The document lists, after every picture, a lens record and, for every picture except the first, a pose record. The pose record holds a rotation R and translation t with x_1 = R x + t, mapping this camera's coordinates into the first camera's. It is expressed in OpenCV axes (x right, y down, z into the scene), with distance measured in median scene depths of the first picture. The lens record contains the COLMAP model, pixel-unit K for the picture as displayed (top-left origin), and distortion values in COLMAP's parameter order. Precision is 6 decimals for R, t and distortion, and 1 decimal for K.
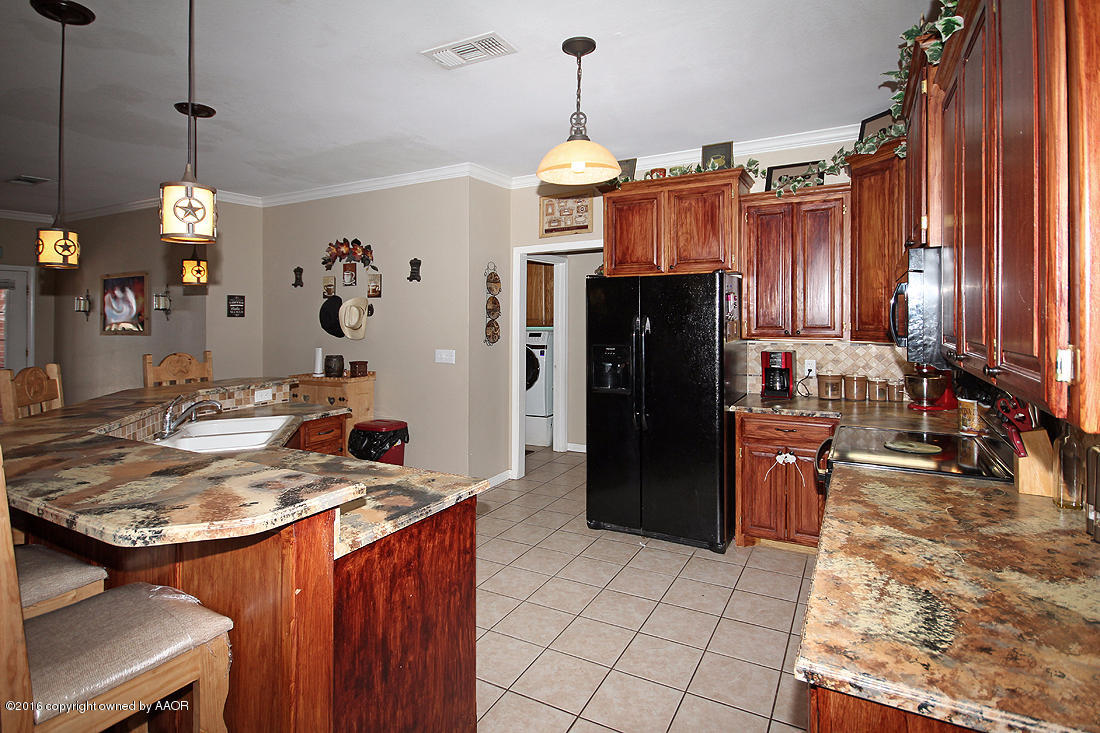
lens RADIAL K [[544.1, 0, 571.8], [0, 544.1, 315.3], [0, 0, 1]] dist [0.003931, -0.004649]
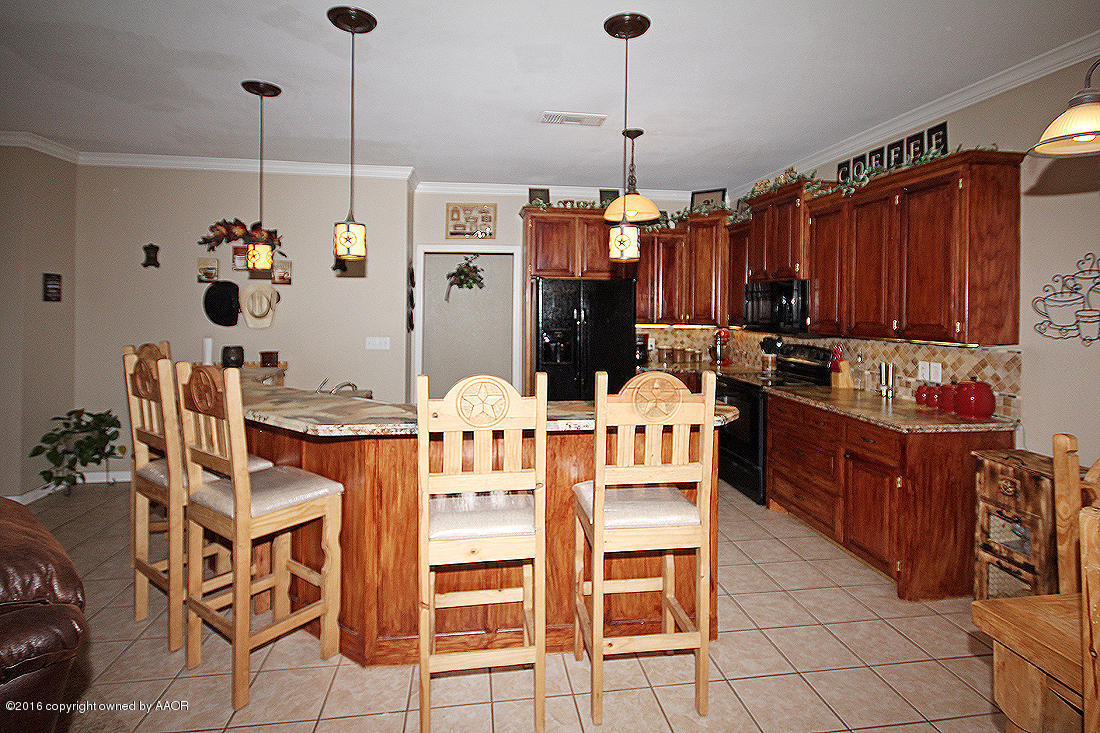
lens RADIAL K [[544.1, 0, 547.3], [0, 544.1, 310.8], [0, 0, 1]] dist [0.003931, -0.004649]
pose [[0.812264, 0.012816, 0.583149, -0.561306], [-0.017206, 0.999850, 0.001992, 0.003267], [-0.583036, -0.011651, 0.812363, -0.058831]]
